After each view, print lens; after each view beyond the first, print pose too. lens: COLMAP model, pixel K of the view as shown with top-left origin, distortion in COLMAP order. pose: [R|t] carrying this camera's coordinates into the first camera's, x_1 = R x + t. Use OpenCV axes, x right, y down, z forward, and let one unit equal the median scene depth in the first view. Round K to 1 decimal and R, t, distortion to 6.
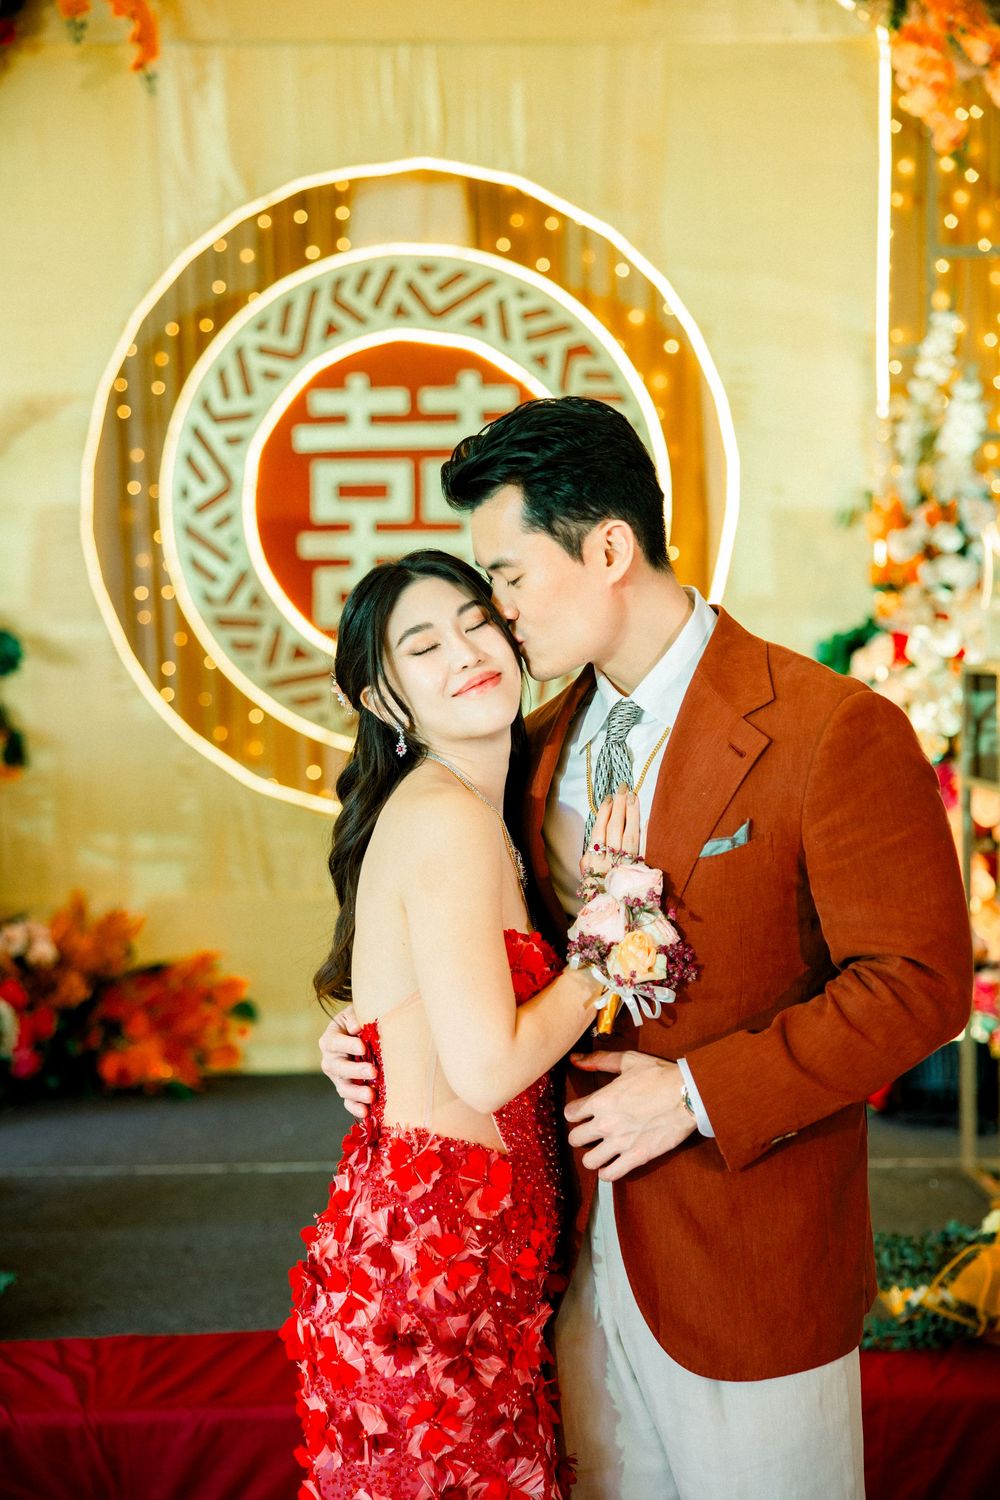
lens RADIAL K [[2521.6, 0, 500.0], [0, 2521.6, 750.0], [0, 0, 1]] dist [0.143473, -0.054611]
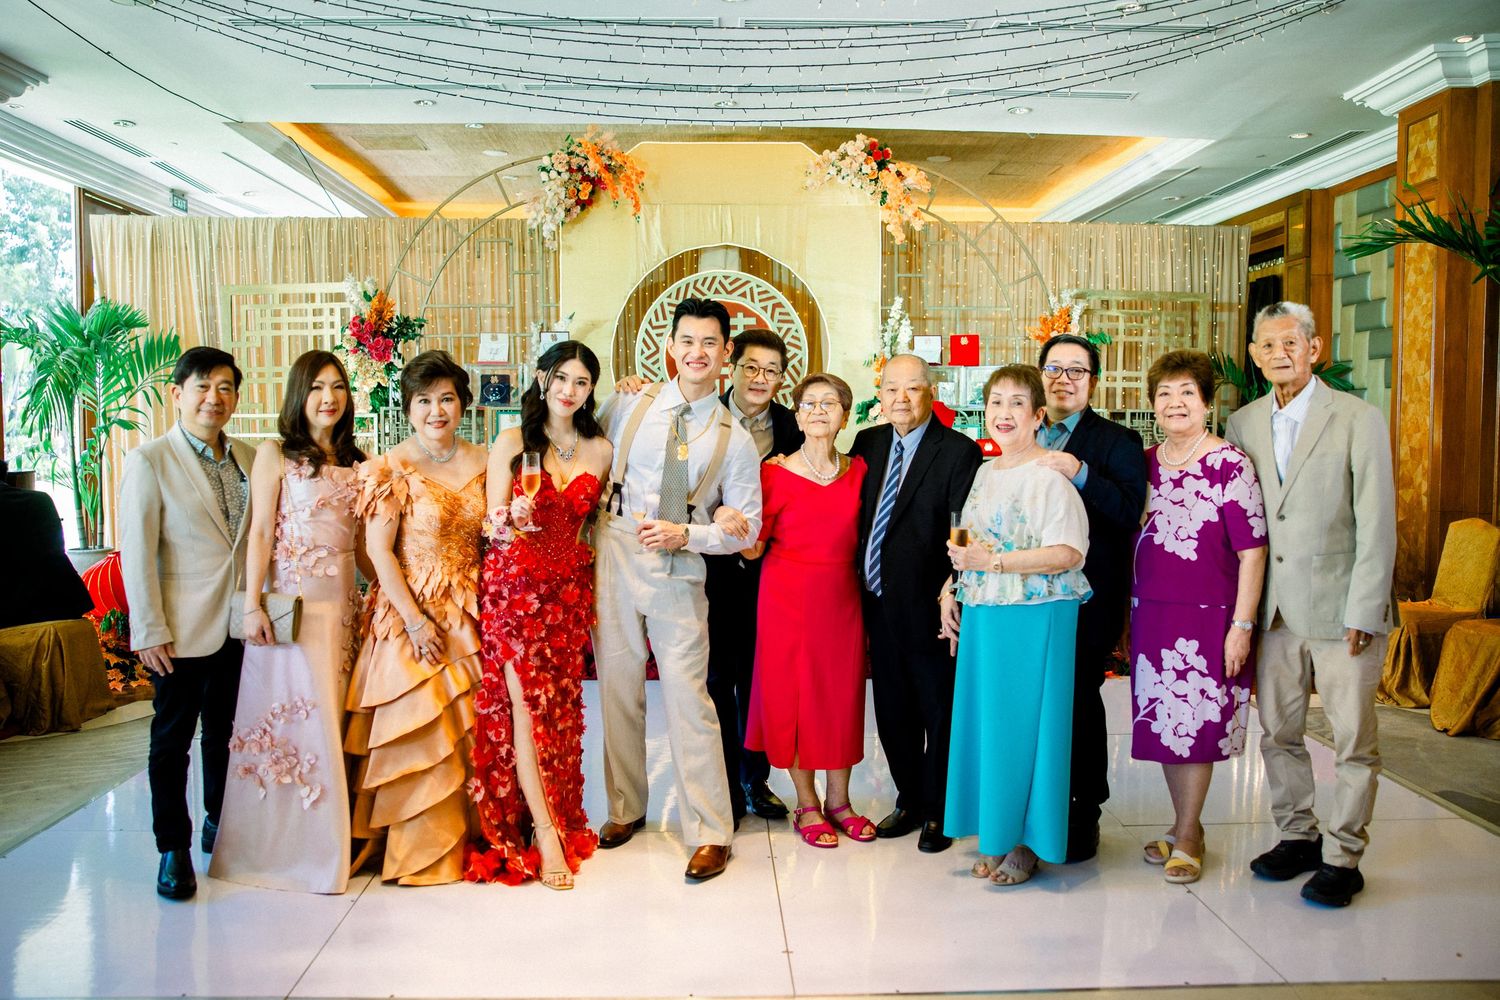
lens RADIAL K [[1300.6, 0, 750.0], [0, 1300.6, 500.0], [0, 0, 1]] dist [-0.085992, 0.010302]
pose [[0.999915, 0.009505, 0.008898, -0.012578], [-0.009663, 0.999794, 0.017825, 0.042284], [-0.008727, -0.017909, 0.999802, -0.521766]]
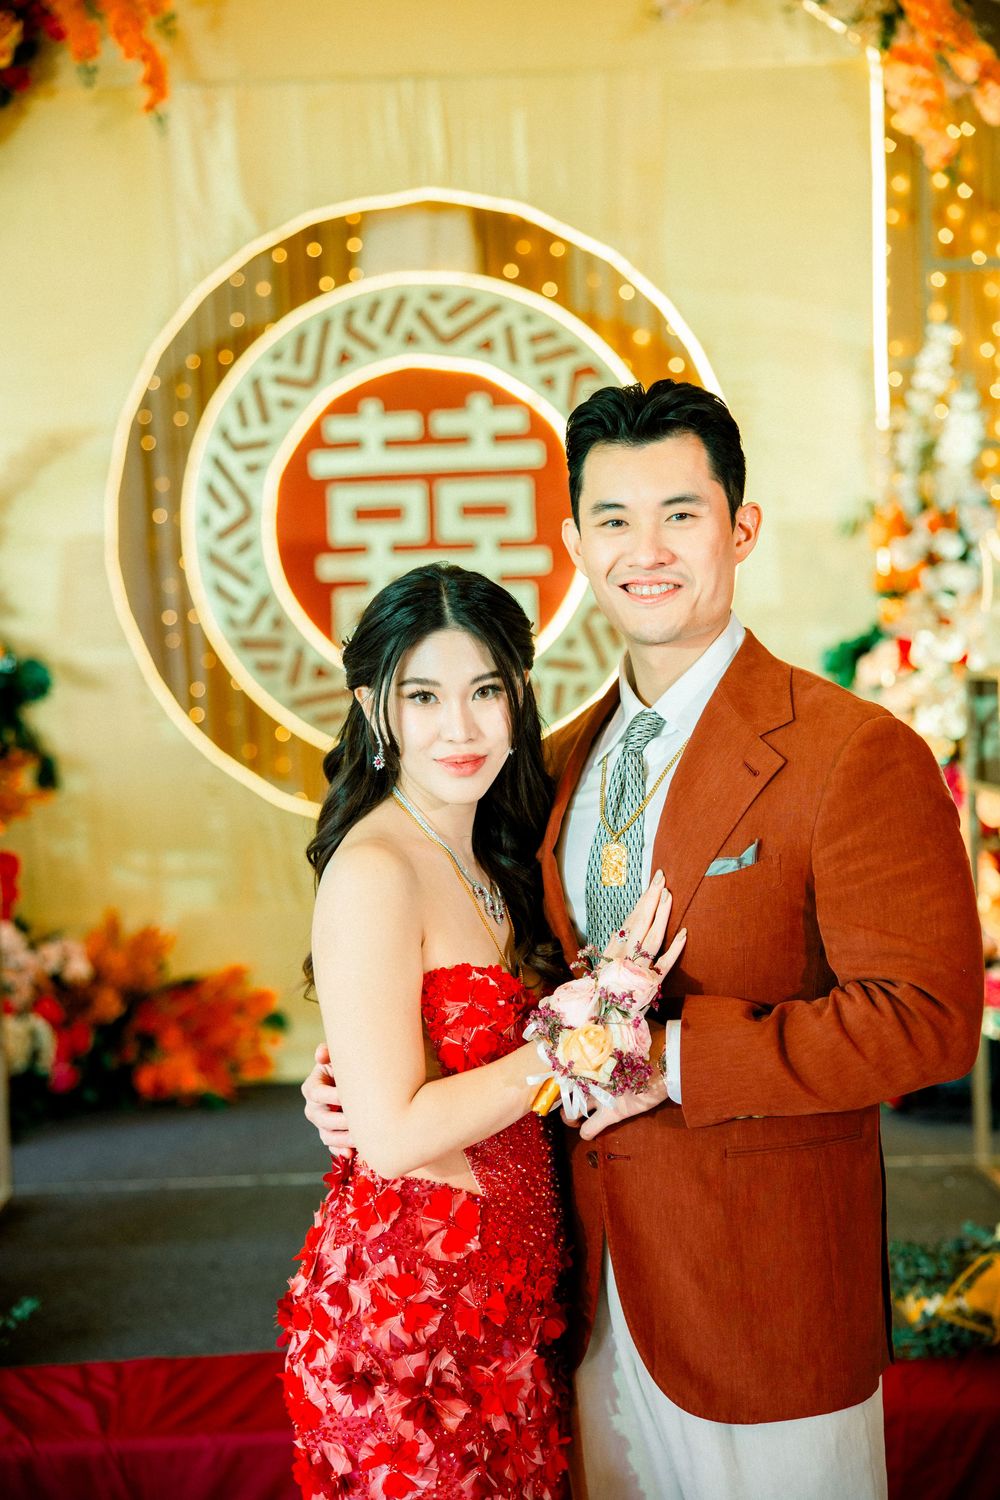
lens RADIAL K [[2402.5, 0, 494.7], [0, 2402.5, 750.4], [0, 0, 1]] dist [0.146104, -0.092640]
pose [[0.999586, -0.024458, -0.015174, 0.005727], [0.024437, 0.999700, -0.001613, -0.003413], [0.015209, 0.001241, 0.999884, 0.020441]]
